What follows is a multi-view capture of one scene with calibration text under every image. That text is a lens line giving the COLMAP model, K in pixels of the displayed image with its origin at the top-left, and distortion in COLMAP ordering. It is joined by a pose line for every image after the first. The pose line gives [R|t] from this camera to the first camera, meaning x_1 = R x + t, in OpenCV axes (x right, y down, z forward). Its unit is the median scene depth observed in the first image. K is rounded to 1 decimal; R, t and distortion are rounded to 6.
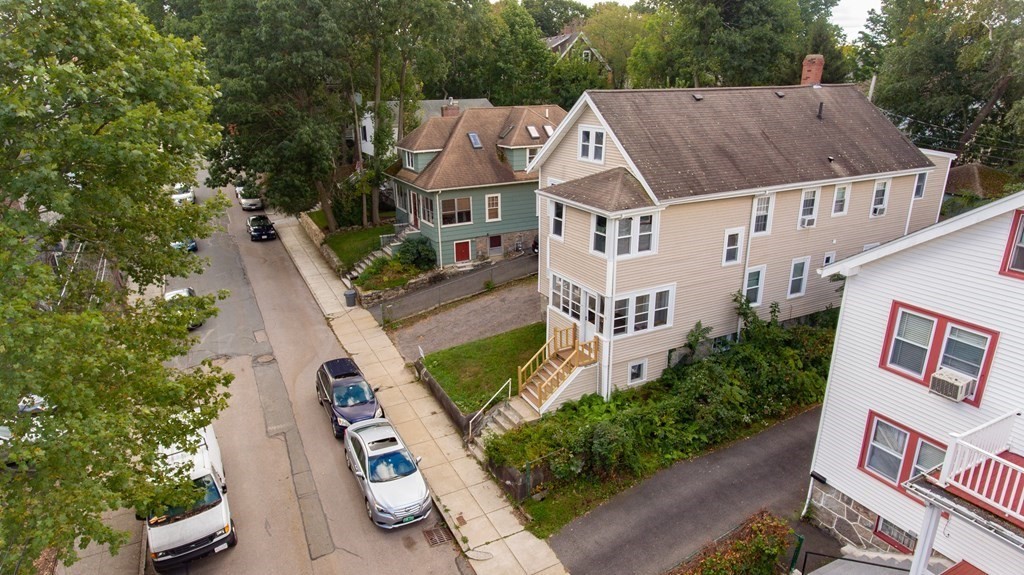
lens RADIAL K [[607.1, 0, 506.8], [0, 607.1, 295.3], [0, 0, 1]] dist [-0.001735, 0.002376]
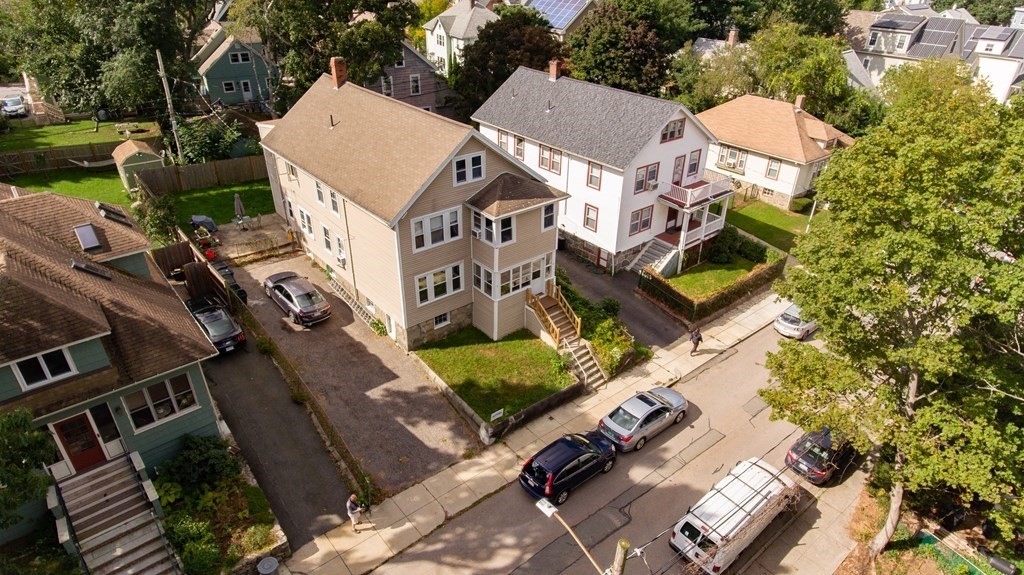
lens RADIAL K [[607.1, 0, 506.8], [0, 607.1, 295.3], [0, 0, 1]] dist [-0.001735, 0.002376]
pose [[-0.222368, -0.487502, 0.844331, -1.050933], [0.310842, 0.785370, 0.535324, -0.696763], [-0.924083, 0.381492, -0.023105, 1.093595]]
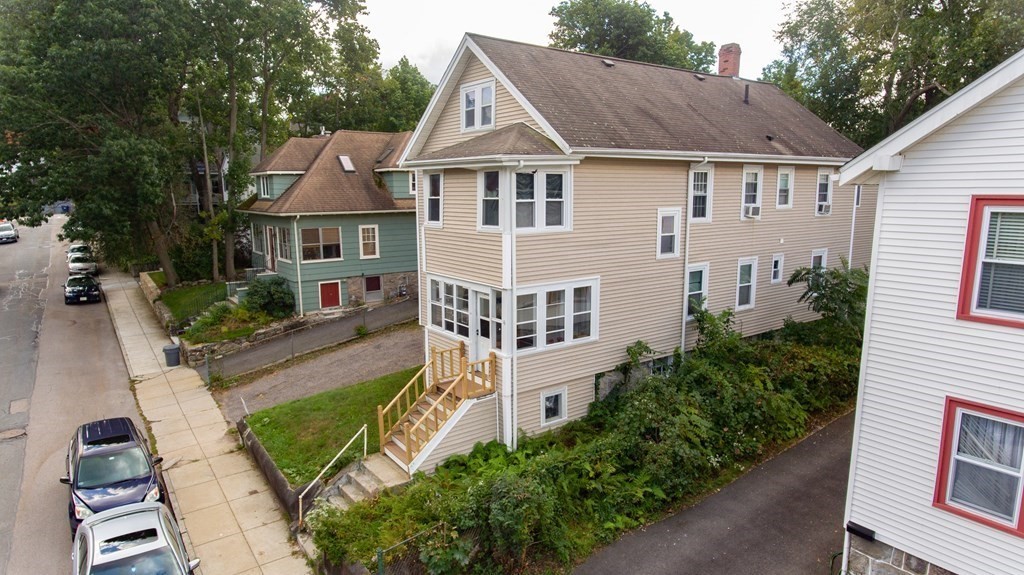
lens RADIAL K [[607.1, 0, 506.8], [0, 607.1, 295.3], [0, 0, 1]] dist [-0.001735, 0.002376]
pose [[0.988345, -0.019470, 0.150982, 0.059099], [0.043920, 0.986084, -0.160339, 0.108751], [-0.145759, 0.165102, 0.975447, 0.308172]]
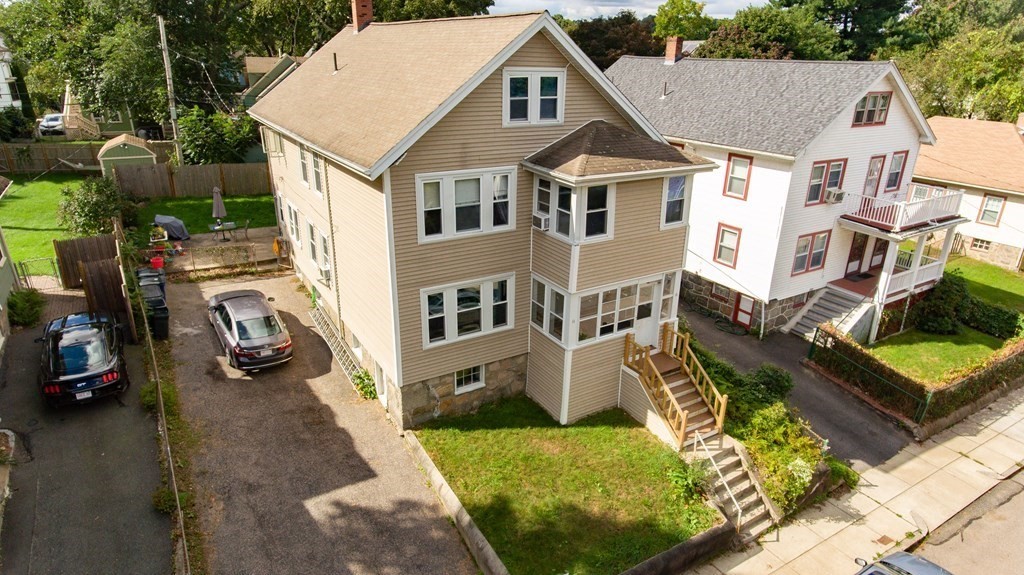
lens RADIAL K [[607.1, 0, 506.8], [0, 607.1, 295.3], [0, 0, 1]] dist [-0.001735, 0.002376]
pose [[-0.077550, -0.365158, 0.927710, -0.564067], [0.311821, 0.874946, 0.370456, -0.325648], [-0.946971, 0.318009, 0.046012, 1.105714]]
